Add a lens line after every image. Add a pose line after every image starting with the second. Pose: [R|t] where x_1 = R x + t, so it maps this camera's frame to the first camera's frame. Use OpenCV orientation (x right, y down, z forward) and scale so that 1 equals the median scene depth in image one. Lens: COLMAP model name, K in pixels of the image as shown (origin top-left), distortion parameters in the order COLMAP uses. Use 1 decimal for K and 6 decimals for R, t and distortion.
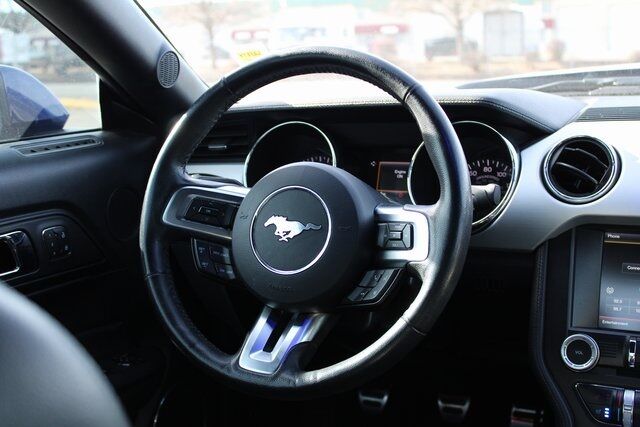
lens RADIAL K [[846.4, 0, 317.1], [0, 846.4, 211.1], [0, 0, 1]] dist [-0.065937, 0.000000]
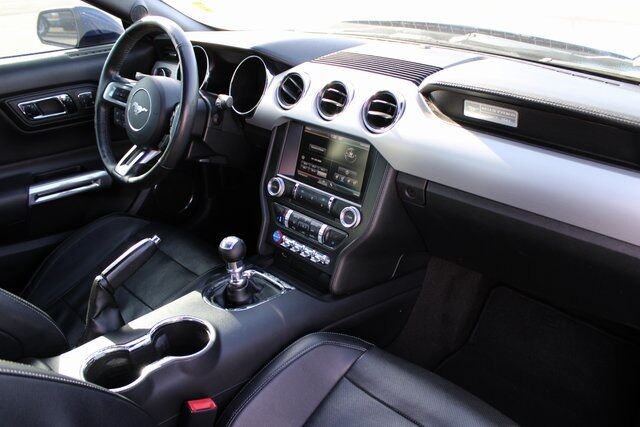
lens RADIAL K [[543.6, 0, 320.4], [0, 543.6, 216.8], [0, 0, 1]] dist [-0.100512, 0.033765]
pose [[0.946243, 0.166461, -0.277335, 0.794552], [-0.078939, 0.950330, 0.301068, -0.157850], [0.313676, -0.262990, 0.912383, -0.141335]]
